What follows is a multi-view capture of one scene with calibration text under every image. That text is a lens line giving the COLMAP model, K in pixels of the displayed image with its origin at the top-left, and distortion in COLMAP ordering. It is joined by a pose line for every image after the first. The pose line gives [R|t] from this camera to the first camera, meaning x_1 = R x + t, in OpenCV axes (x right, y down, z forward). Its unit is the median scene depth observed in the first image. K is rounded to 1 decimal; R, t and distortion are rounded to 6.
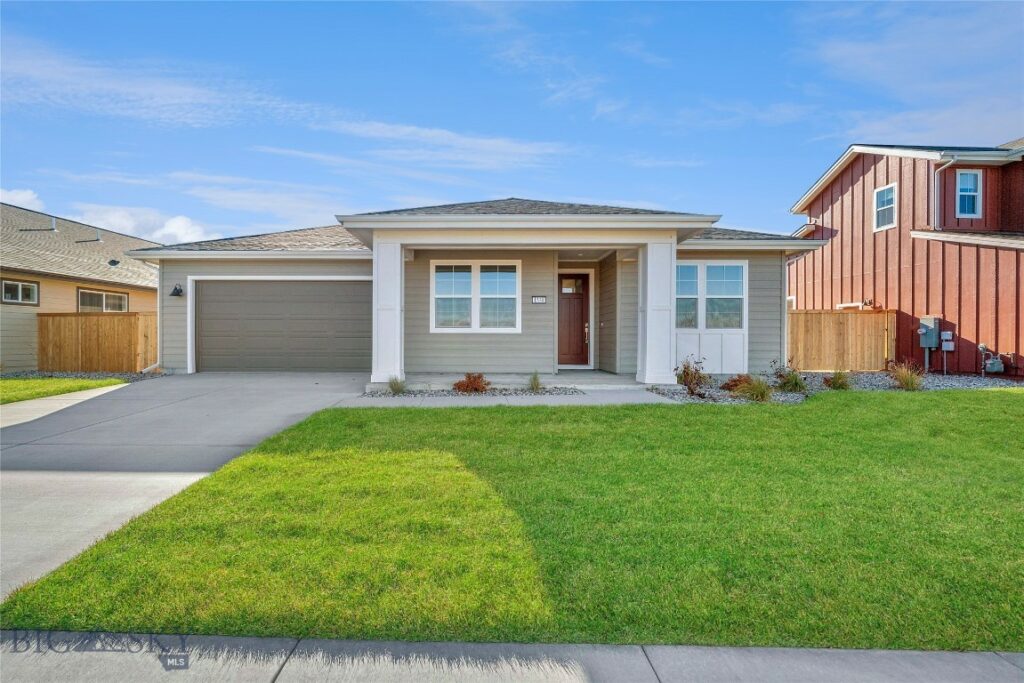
lens RADIAL K [[440.6, 0, 512.0], [0, 440.6, 338.0], [0, 0, 1]] dist [0.001713, 0.000071]
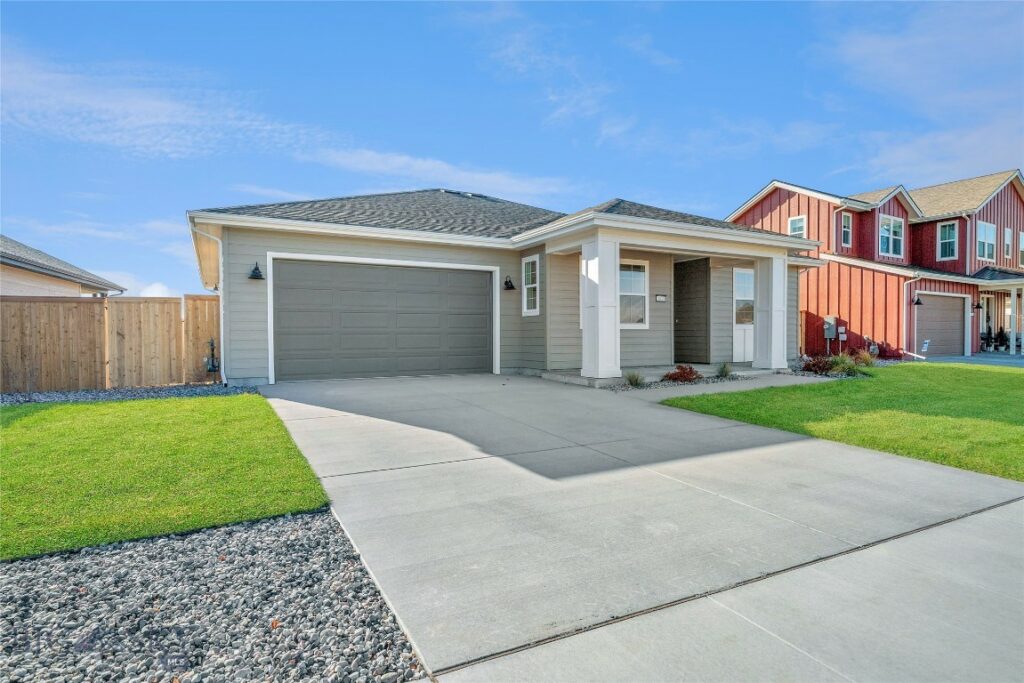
lens RADIAL K [[527.0, 0, 511.5], [0, 527.0, 340.4], [0, 0, 1]] dist [0.004285, 0.000634]
pose [[0.877860, -0.012670, 0.478749, -0.747876], [0.006542, 0.999874, 0.014464, -0.003066], [-0.478872, -0.009566, 0.877832, 0.024380]]
